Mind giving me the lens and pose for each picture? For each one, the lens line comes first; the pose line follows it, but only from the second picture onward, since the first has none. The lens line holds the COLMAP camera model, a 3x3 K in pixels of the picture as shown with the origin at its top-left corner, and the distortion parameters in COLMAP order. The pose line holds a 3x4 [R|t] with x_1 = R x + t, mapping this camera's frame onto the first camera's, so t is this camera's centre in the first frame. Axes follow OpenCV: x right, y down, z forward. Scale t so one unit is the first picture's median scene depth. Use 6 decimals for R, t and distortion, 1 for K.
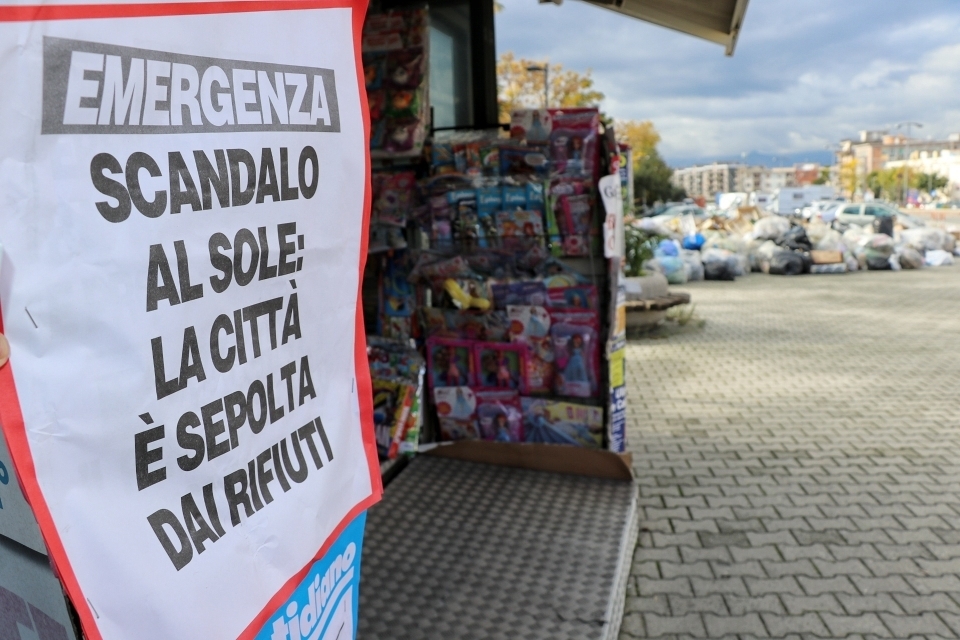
lens RADIAL K [[786.2, 0, 489.1], [0, 786.2, 307.8], [0, 0, 1]] dist [-0.183773, 0.172237]
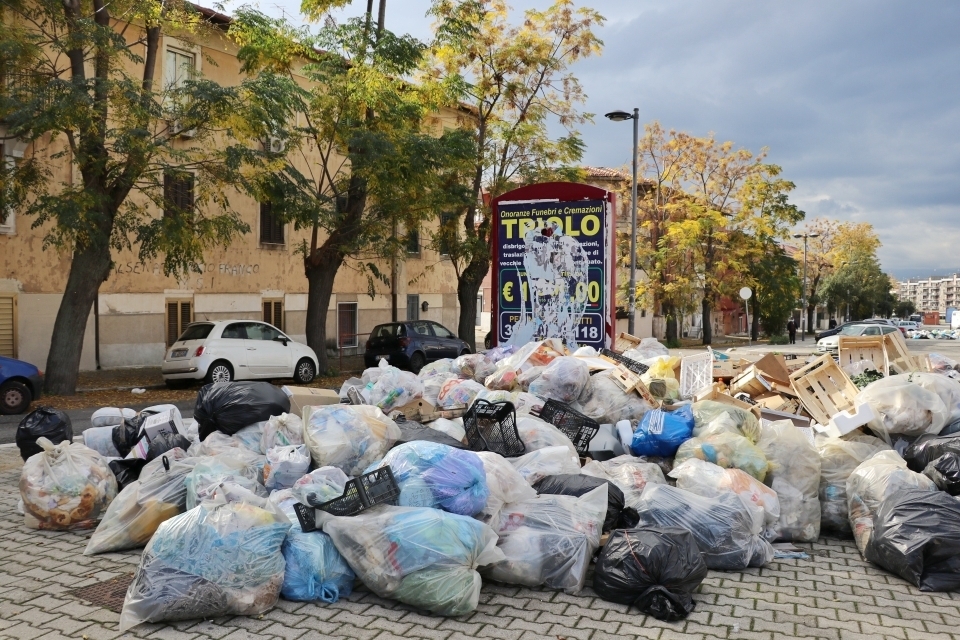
lens RADIAL K [[786.2, 0, 489.1], [0, 786.2, 307.8], [0, 0, 1]] dist [-0.183773, 0.172237]
pose [[0.960162, 0.055564, -0.273863, 0.261407], [-0.089429, 0.989590, -0.112761, -0.086966], [0.264747, 0.132760, 0.955136, 0.581098]]
